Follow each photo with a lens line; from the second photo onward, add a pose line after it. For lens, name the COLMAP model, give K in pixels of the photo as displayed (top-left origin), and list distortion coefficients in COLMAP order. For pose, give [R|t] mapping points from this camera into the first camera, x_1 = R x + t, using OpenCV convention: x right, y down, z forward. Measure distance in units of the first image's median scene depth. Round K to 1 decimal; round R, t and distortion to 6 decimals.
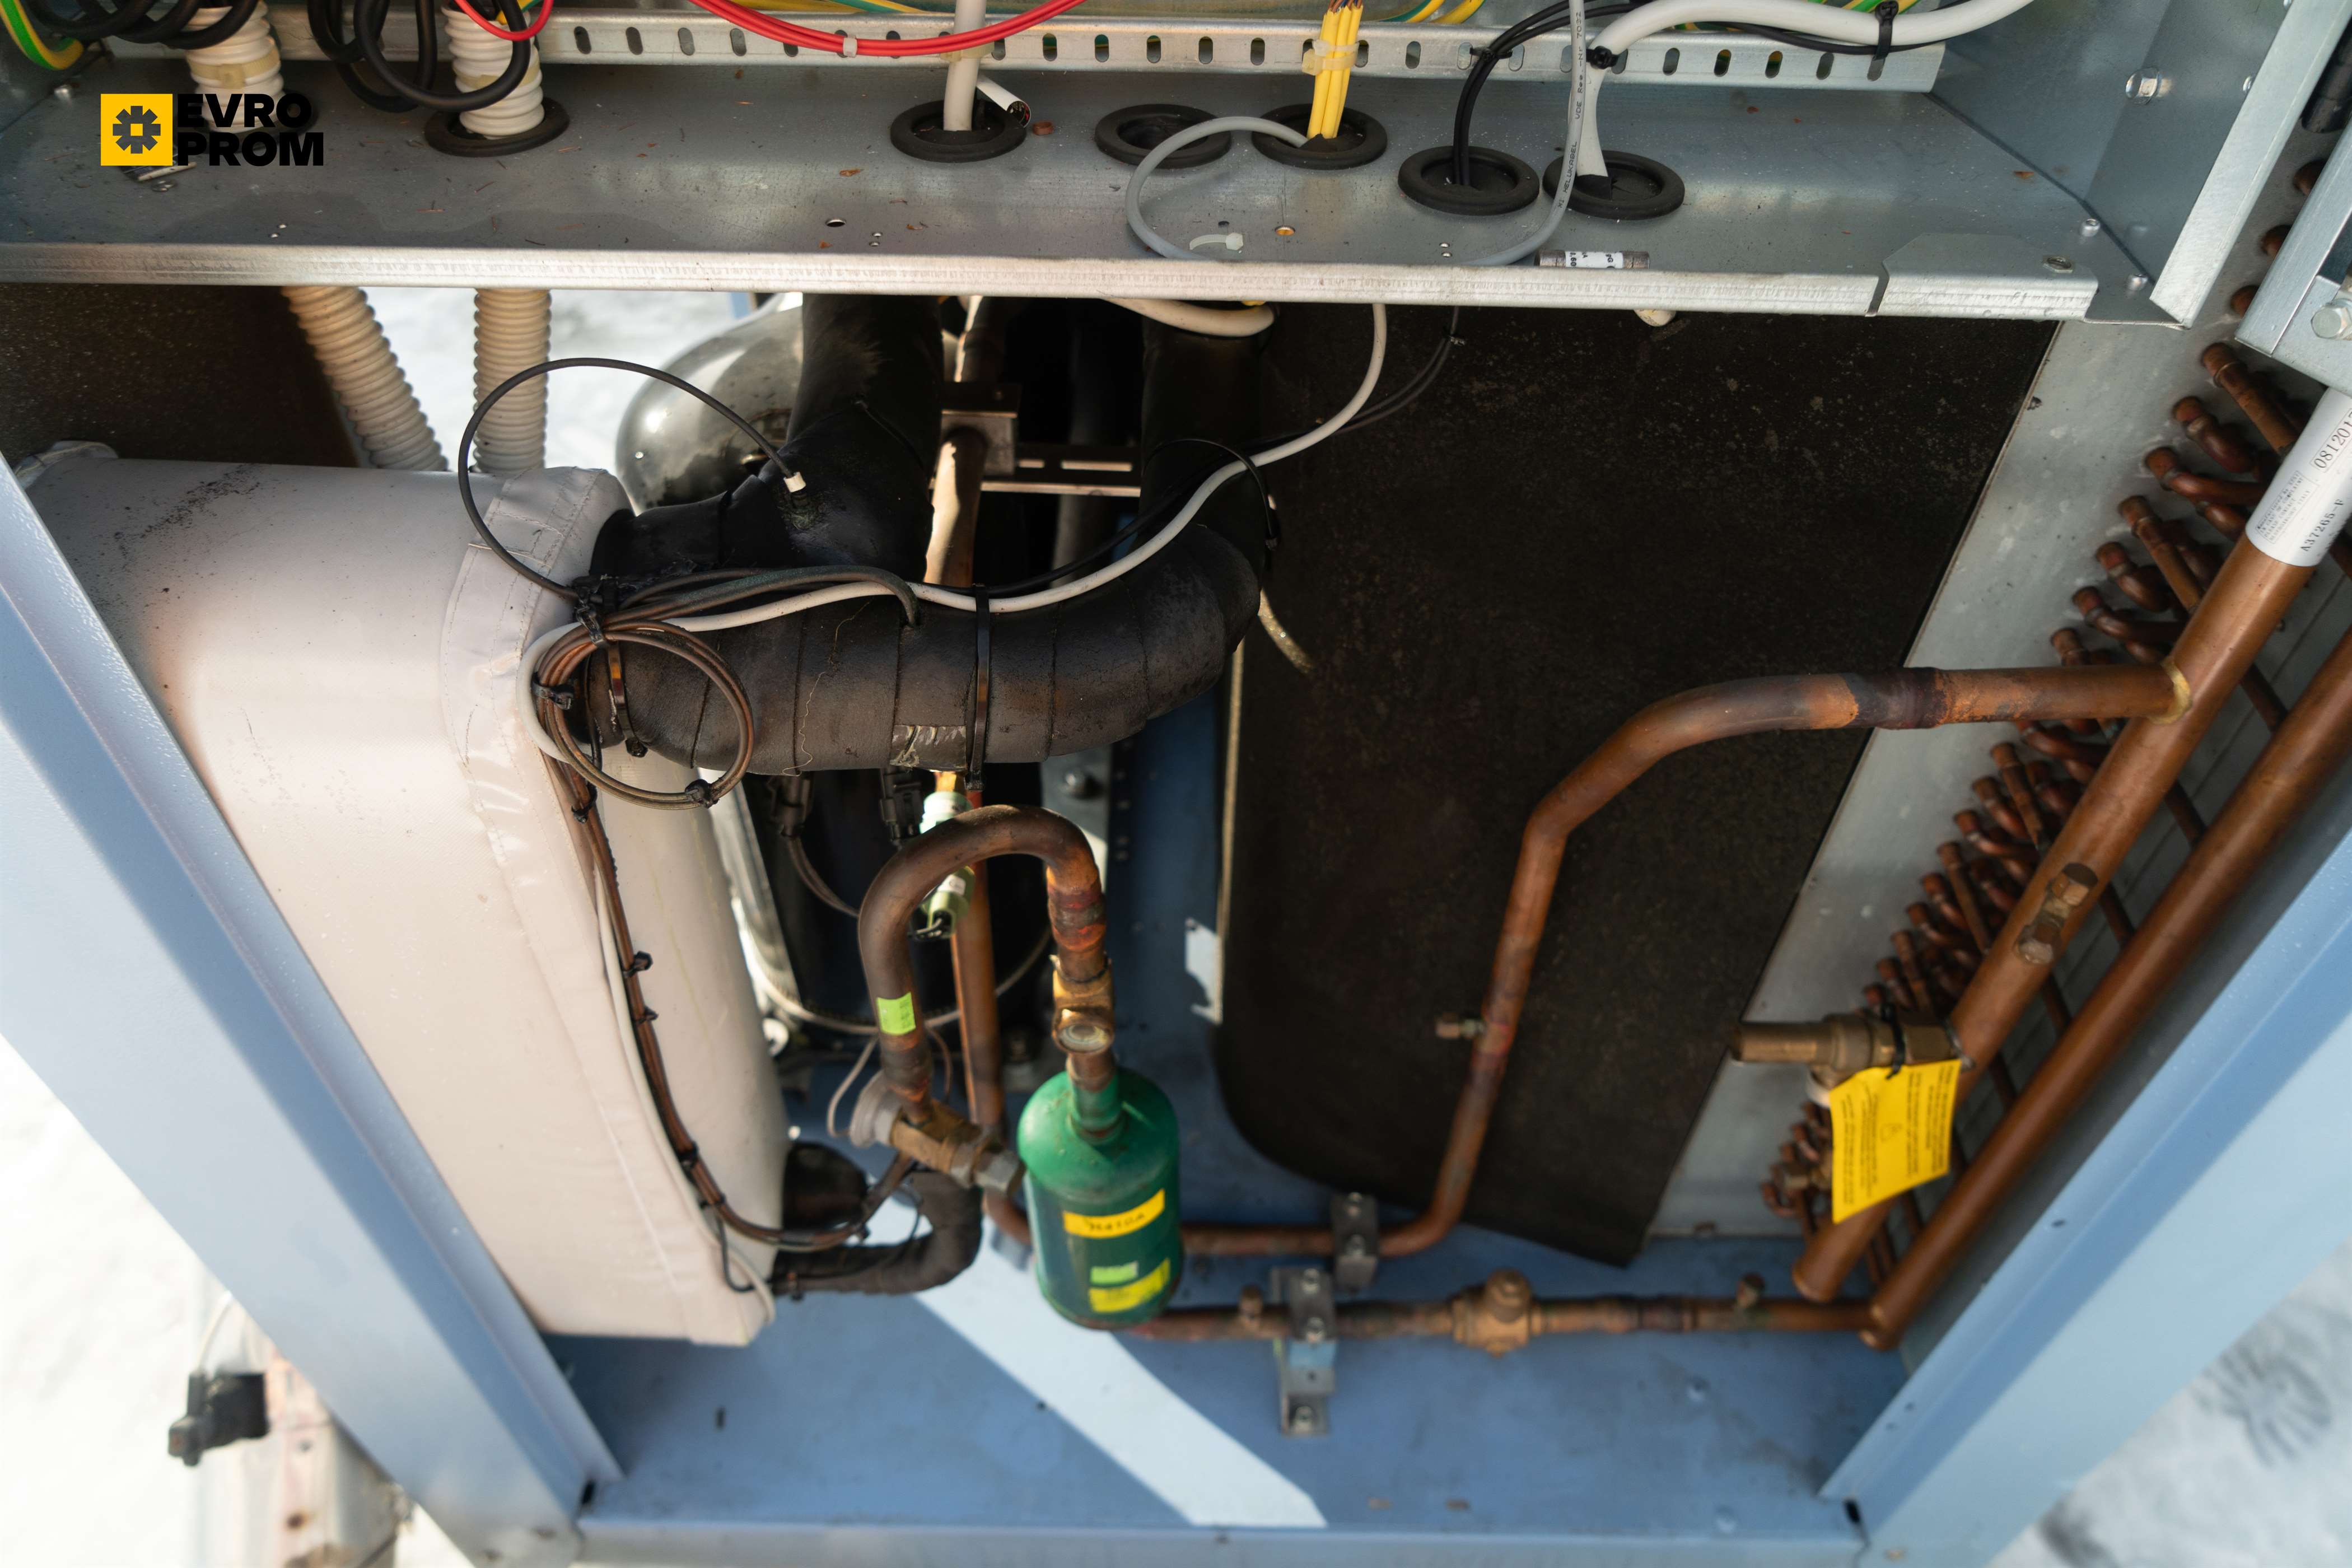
lens RADIAL K [[1569.1, 0, 1169.5], [0, 1569.1, 785.4], [0, 0, 1]] dist [-0.019437, 0.012072]
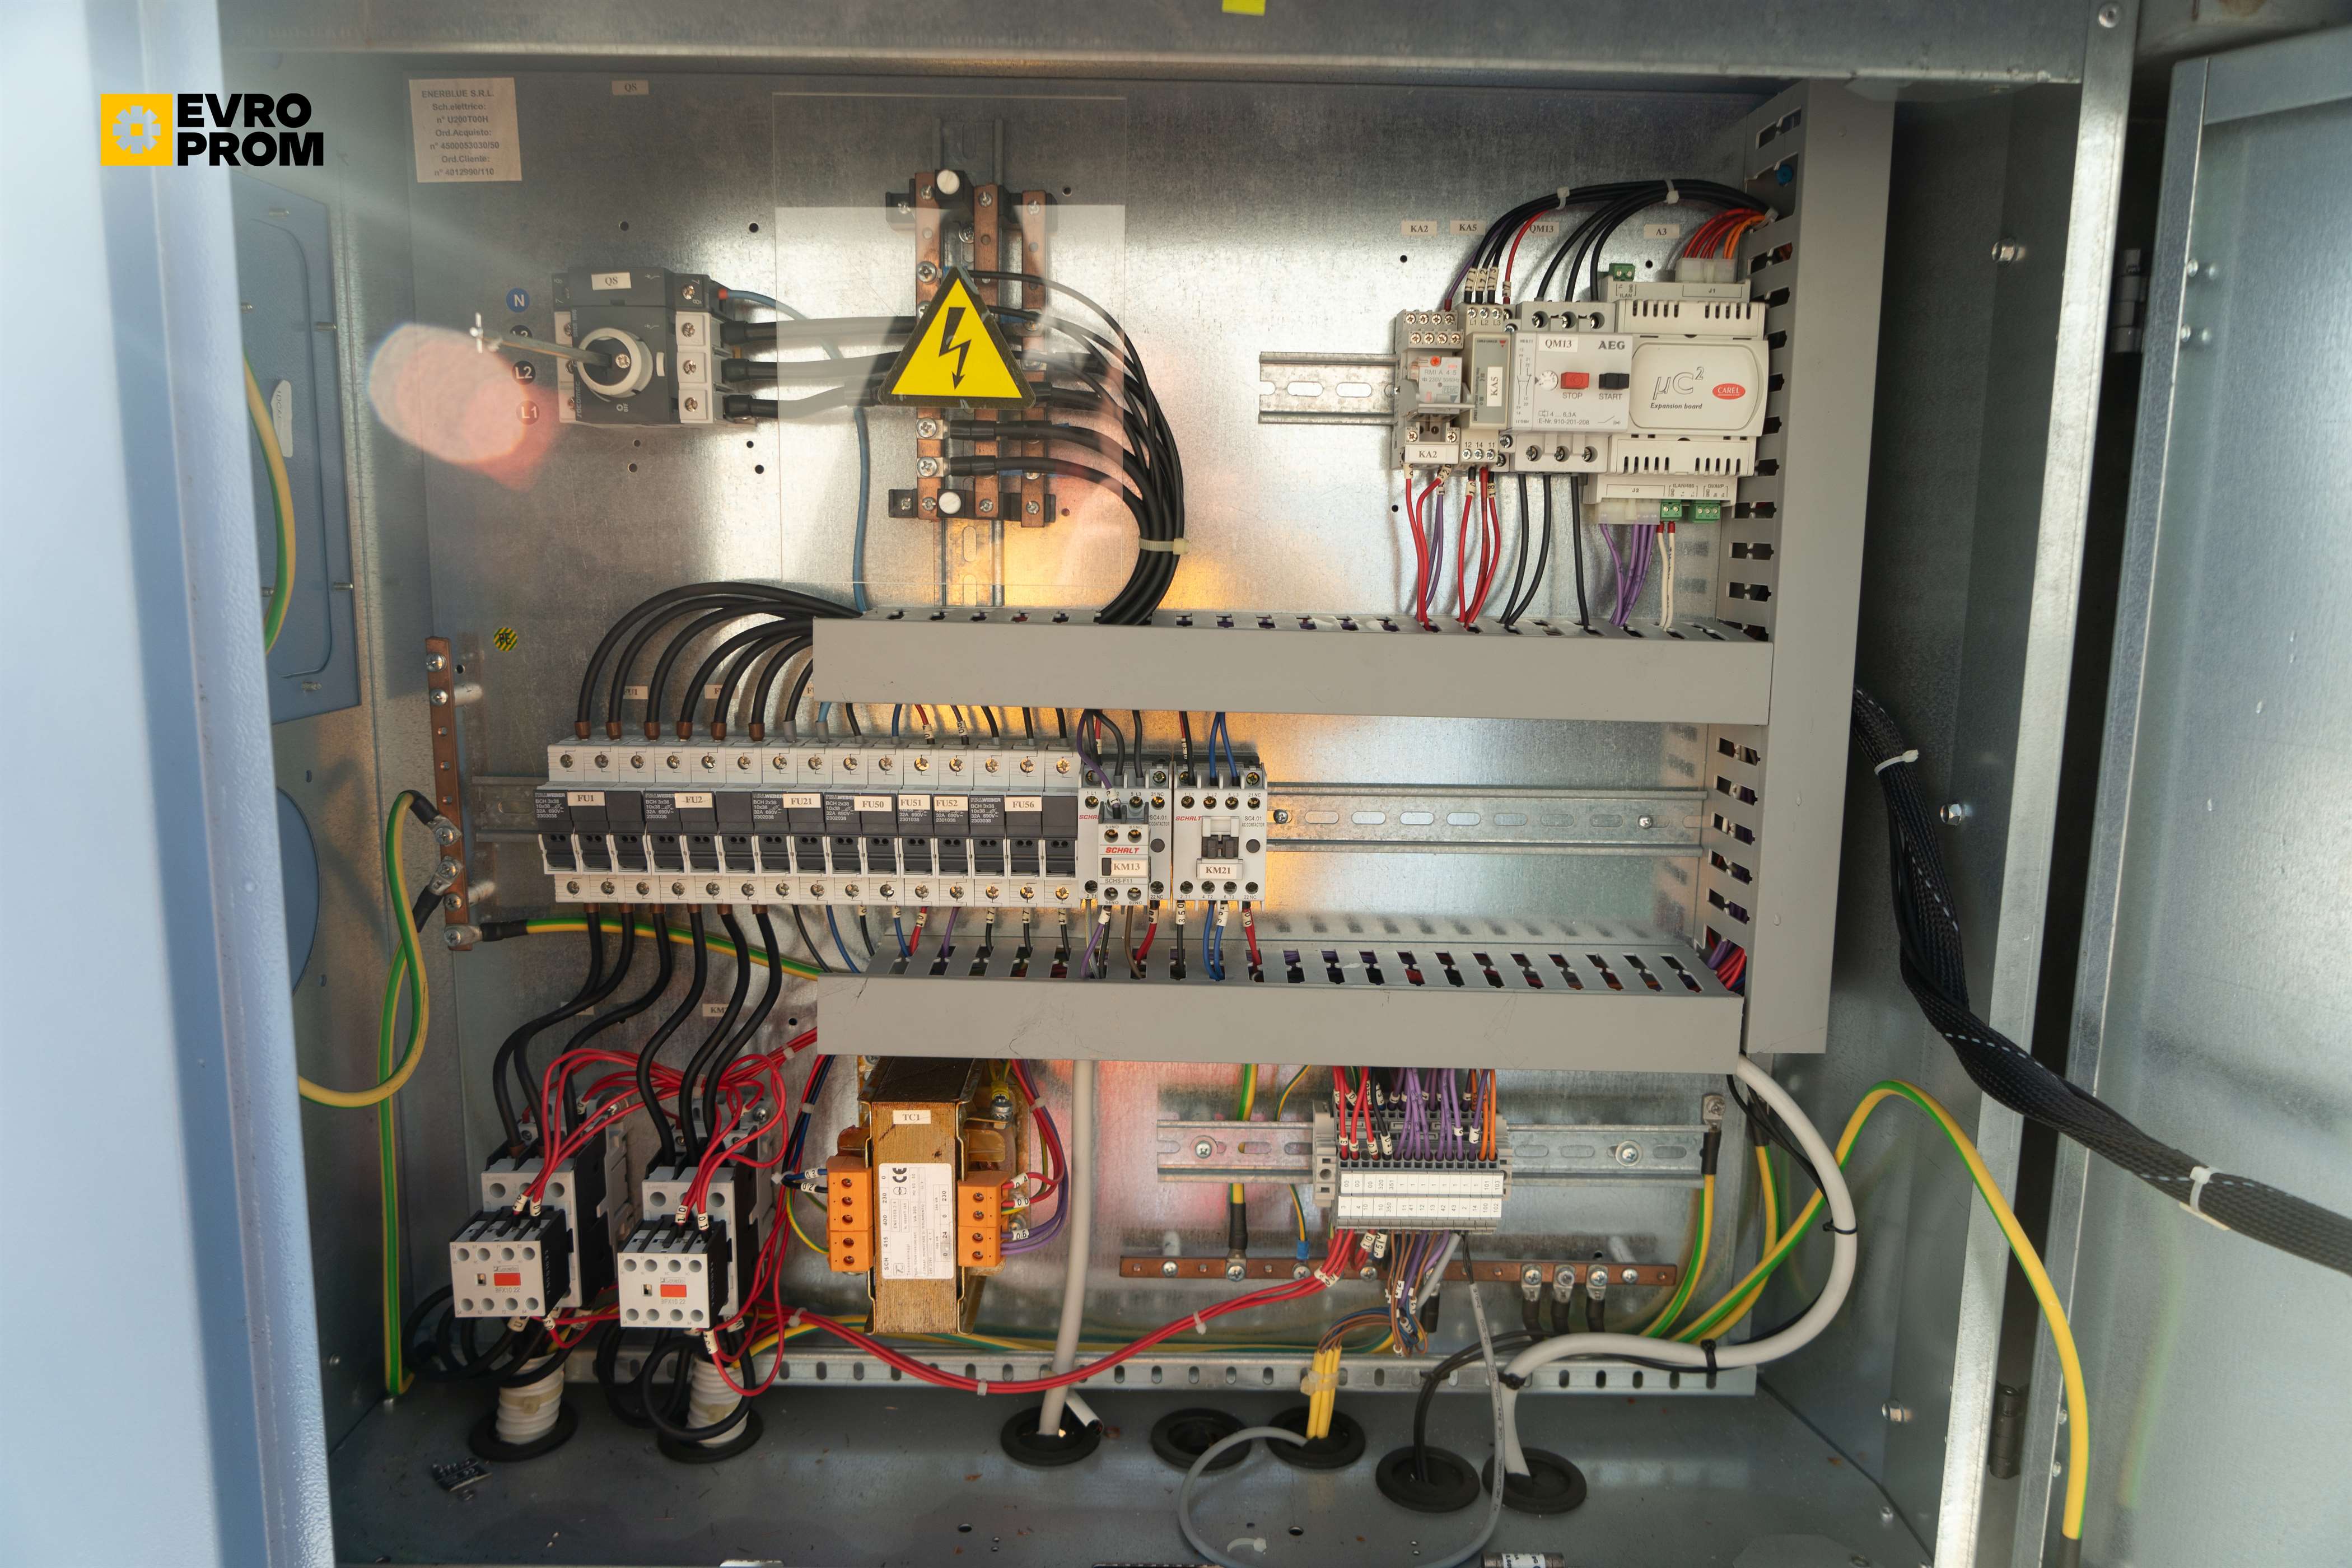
lens RADIAL K [[1569.1, 0, 1185.3], [0, 1569.1, 777.9], [0, 0, 1]] dist [-0.019437, 0.012072]
pose [[0.999823, 0.000347, 0.018816, -0.044161], [0.010848, 0.806365, -0.591319, -0.074230], [-0.015377, 0.591418, 0.806218, -0.442419]]
